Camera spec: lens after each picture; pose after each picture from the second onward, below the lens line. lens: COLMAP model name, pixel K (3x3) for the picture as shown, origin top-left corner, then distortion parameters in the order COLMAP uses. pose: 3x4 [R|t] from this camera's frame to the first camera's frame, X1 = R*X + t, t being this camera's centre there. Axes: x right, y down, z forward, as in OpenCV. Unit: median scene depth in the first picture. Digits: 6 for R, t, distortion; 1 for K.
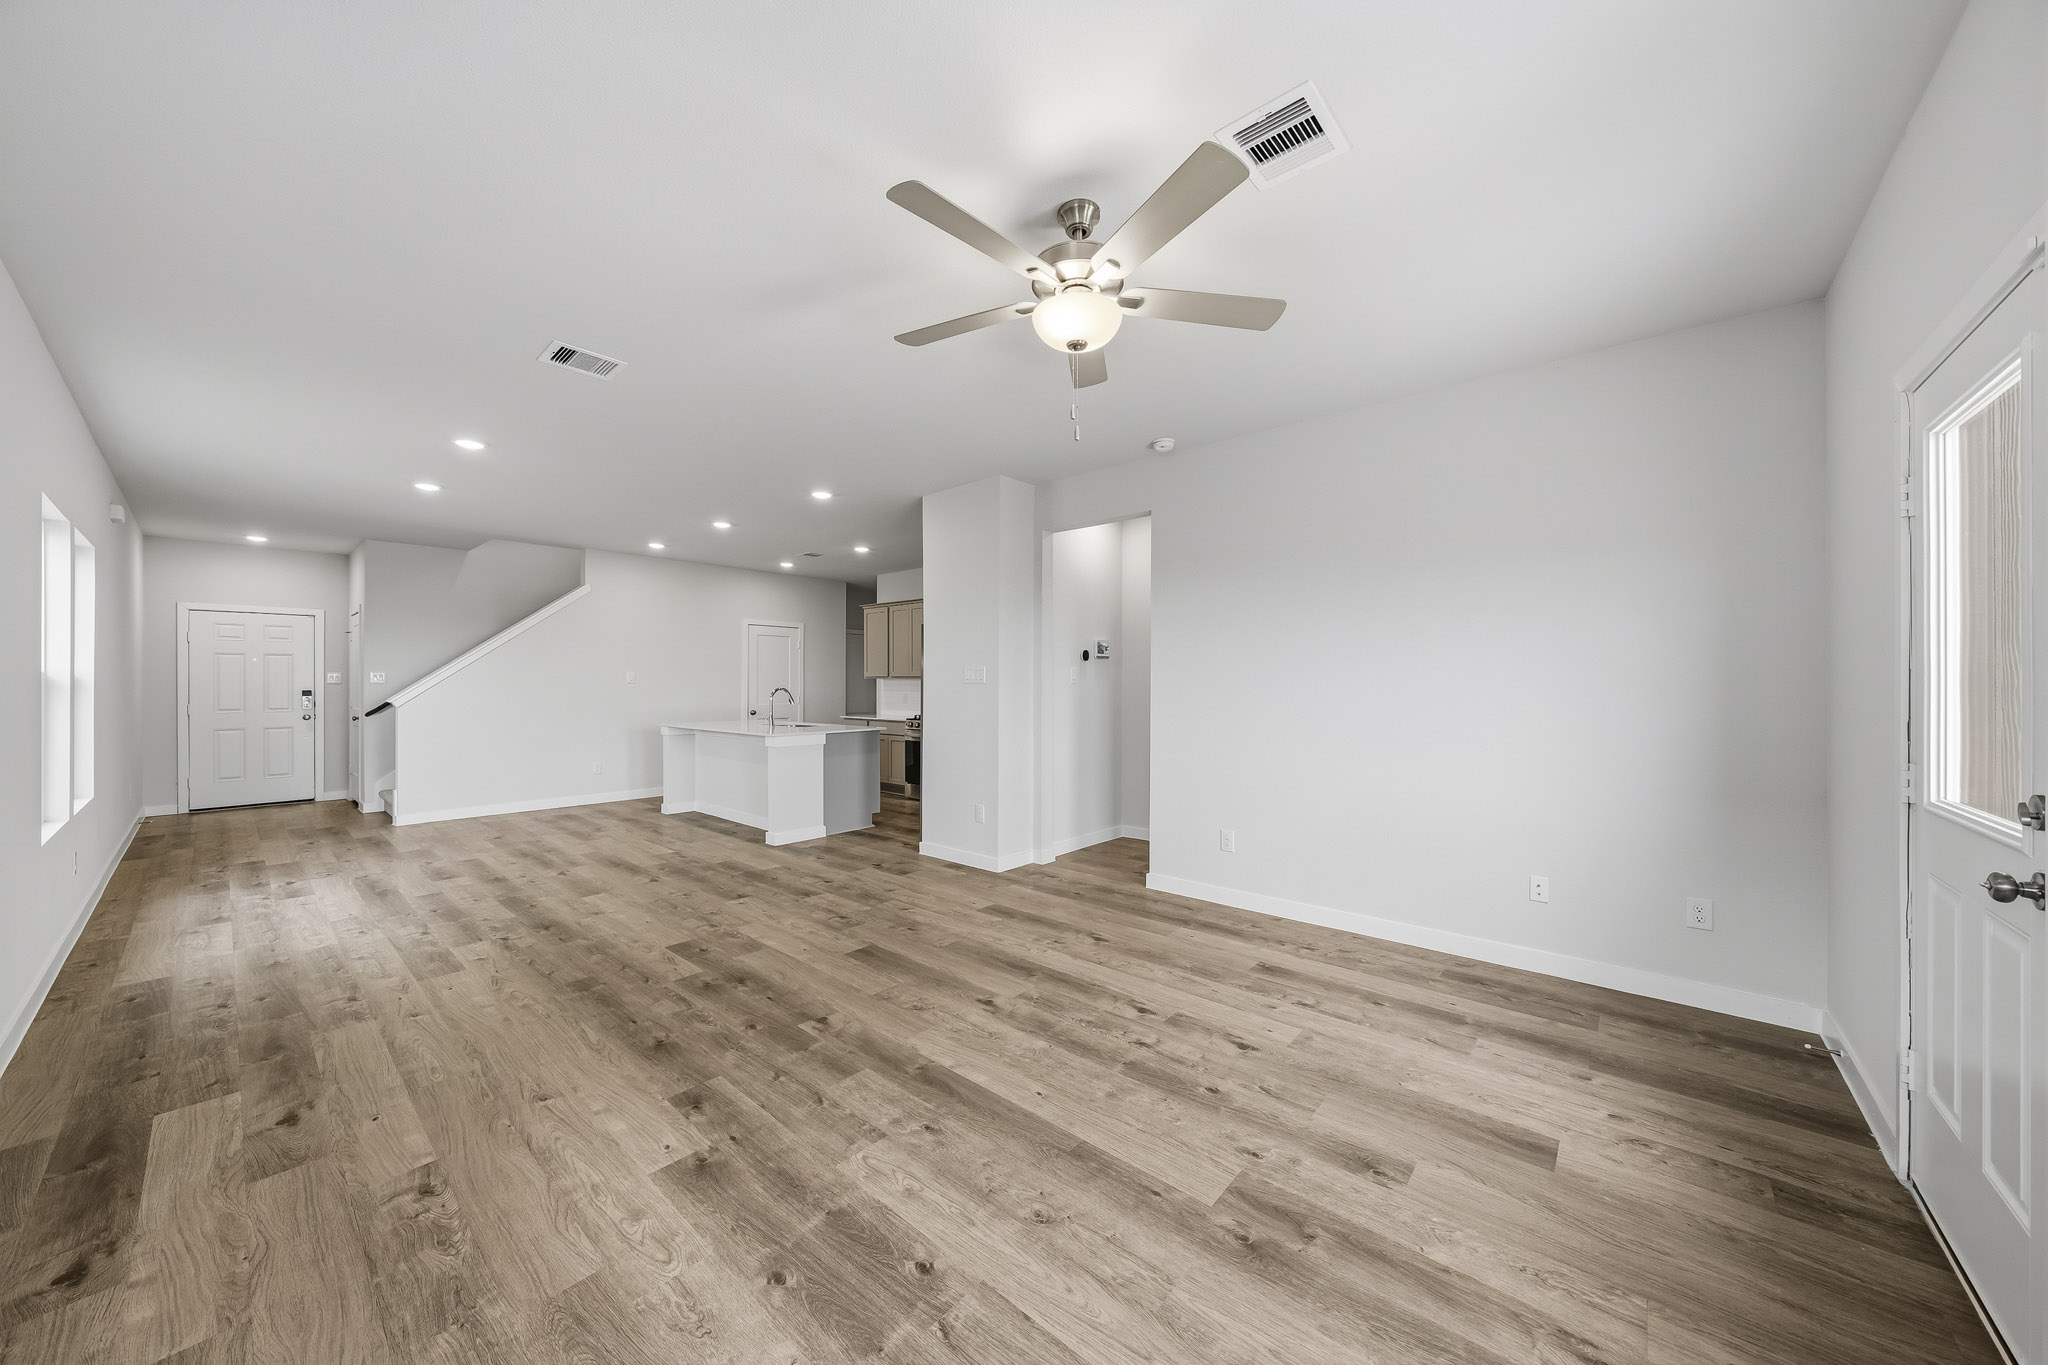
lens RADIAL K [[696.5, 0, 1014.8], [0, 696.5, 691.5], [0, 0, 1]] dist [-0.005769, 0.000303]
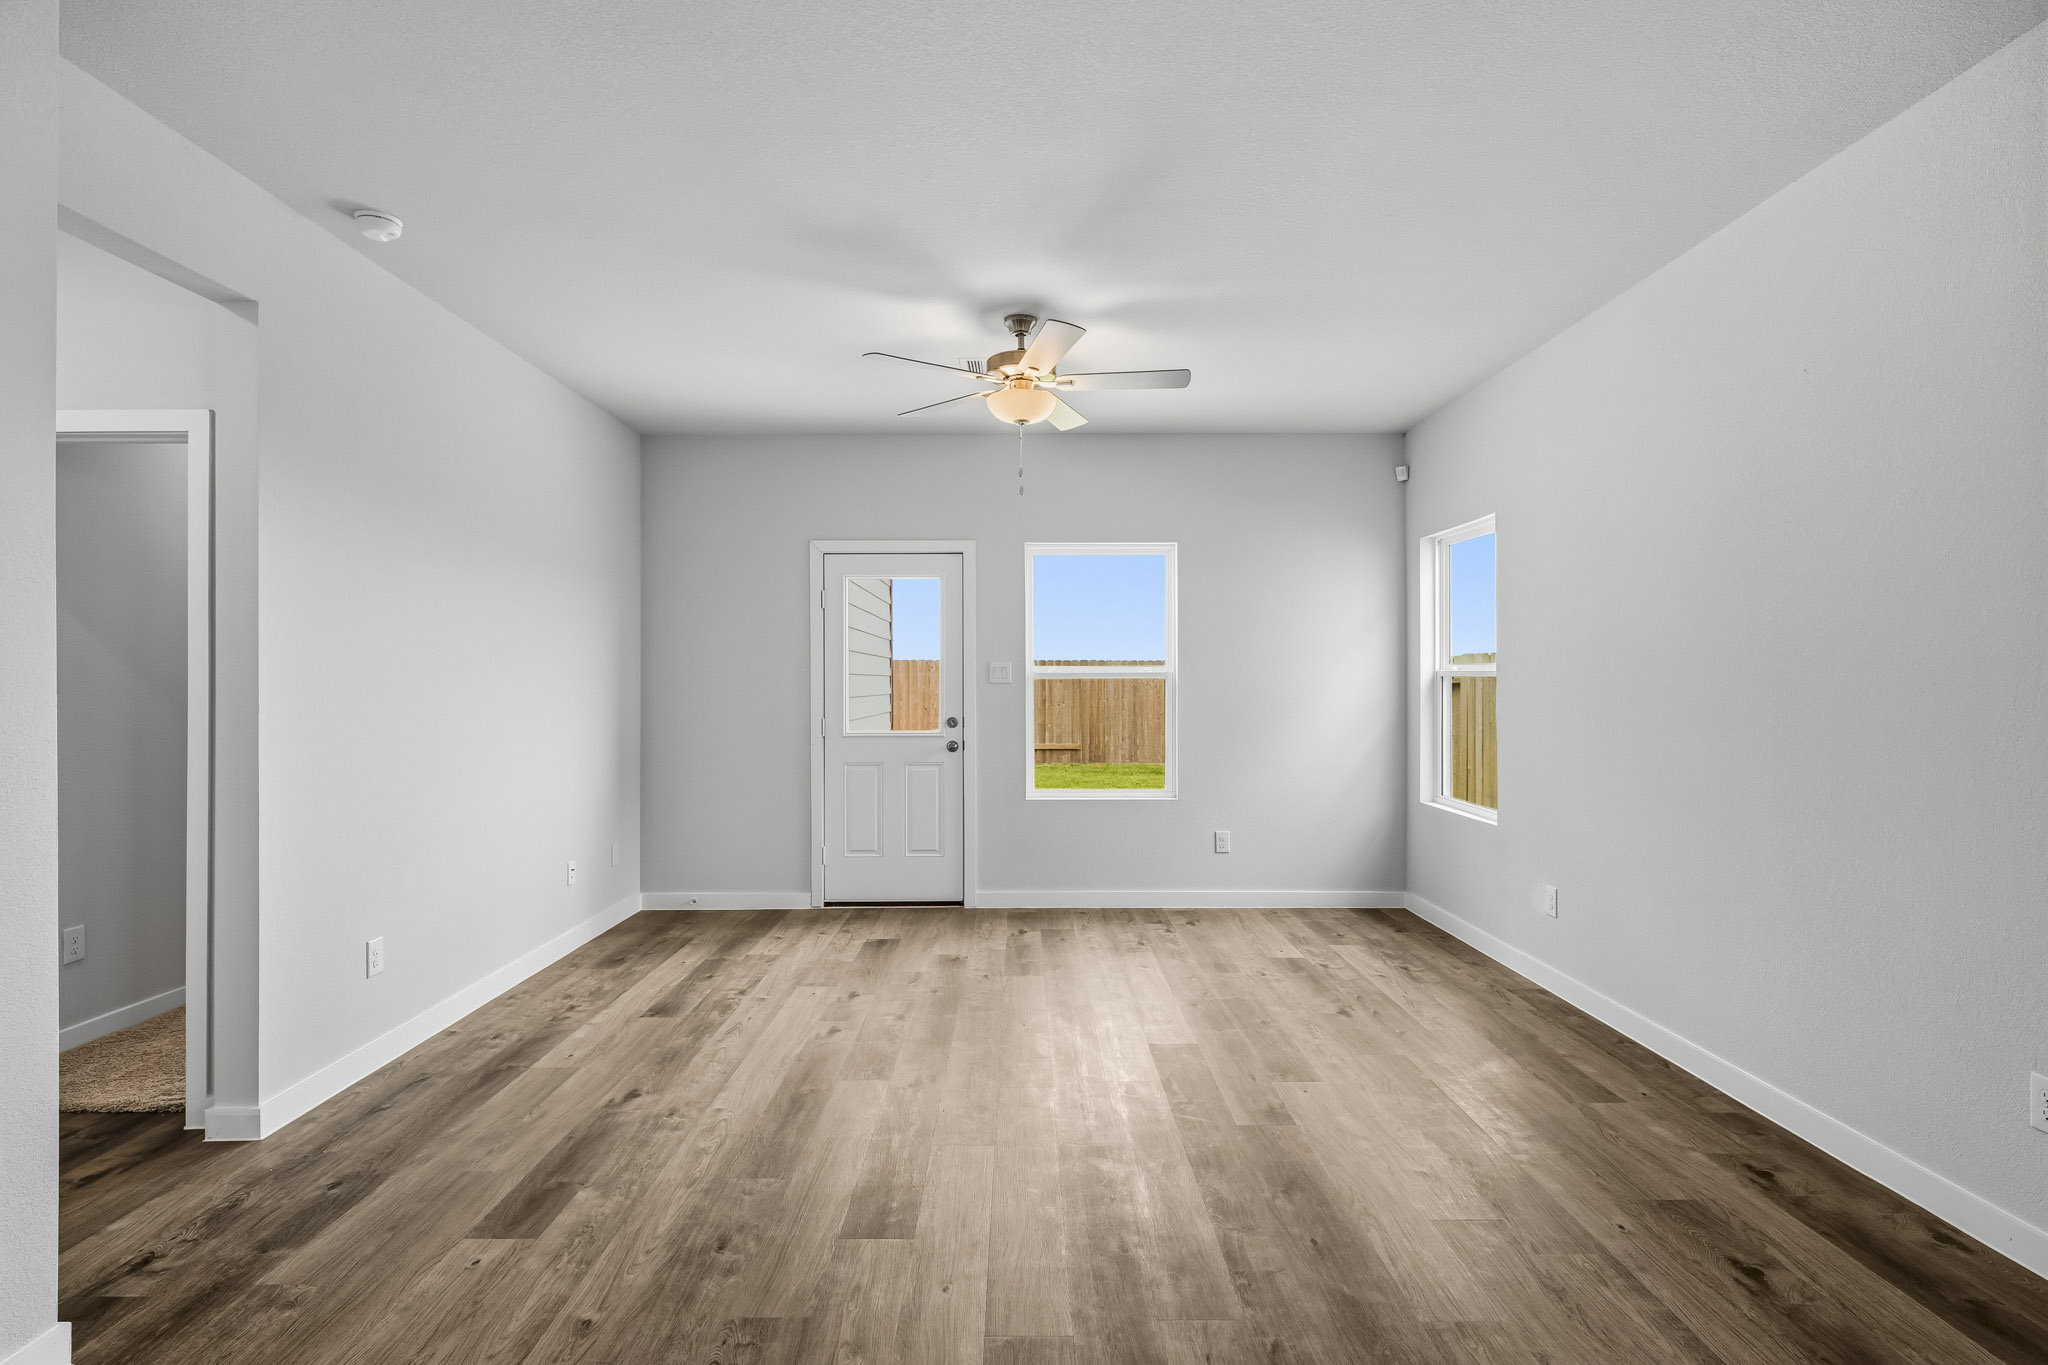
lens RADIAL K [[999.3, 0, 1027.1], [0, 999.3, 686.2], [0, 0, 1]] dist [-0.001411, -0.000241]
pose [[-0.665578, -0.001369, 0.746327, -0.750764], [0.011470, 0.999861, 0.012063, -0.014303], [-0.746240, 0.016589, -0.665470, 1.281440]]
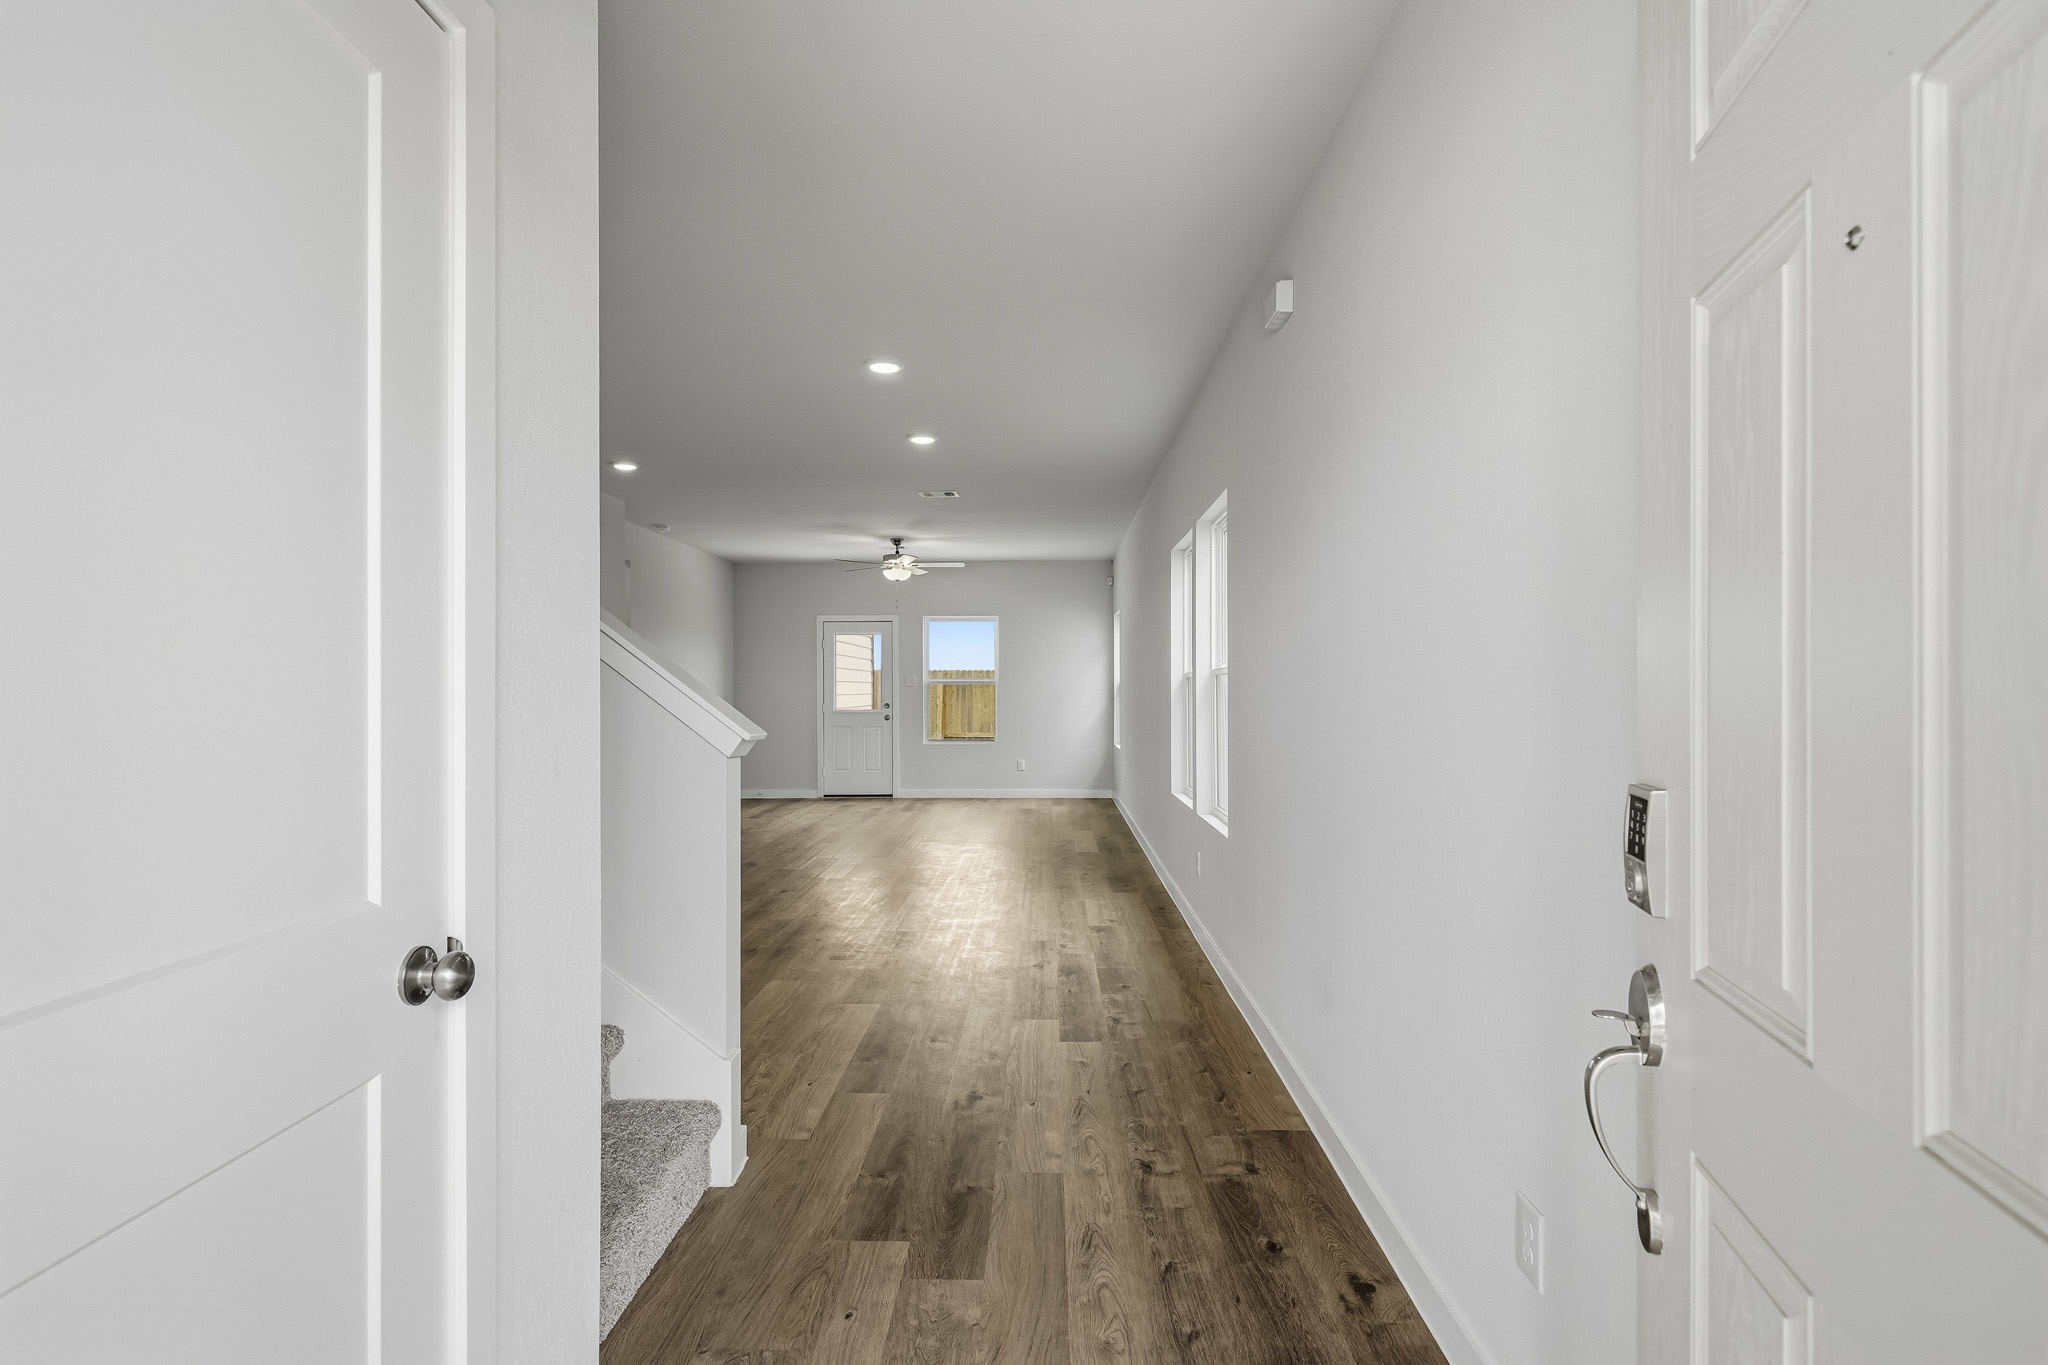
lens RADIAL K [[1054.8, 0, 1018.0], [0, 1054.8, 691.6], [0, 0, 1]] dist [0.000645, -0.000481]
pose [[-0.636478, -0.000319, 0.771295, -2.329780], [0.011879, 0.999877, 0.010215, -0.013306], [-0.771203, 0.015664, -0.636396, 2.122609]]
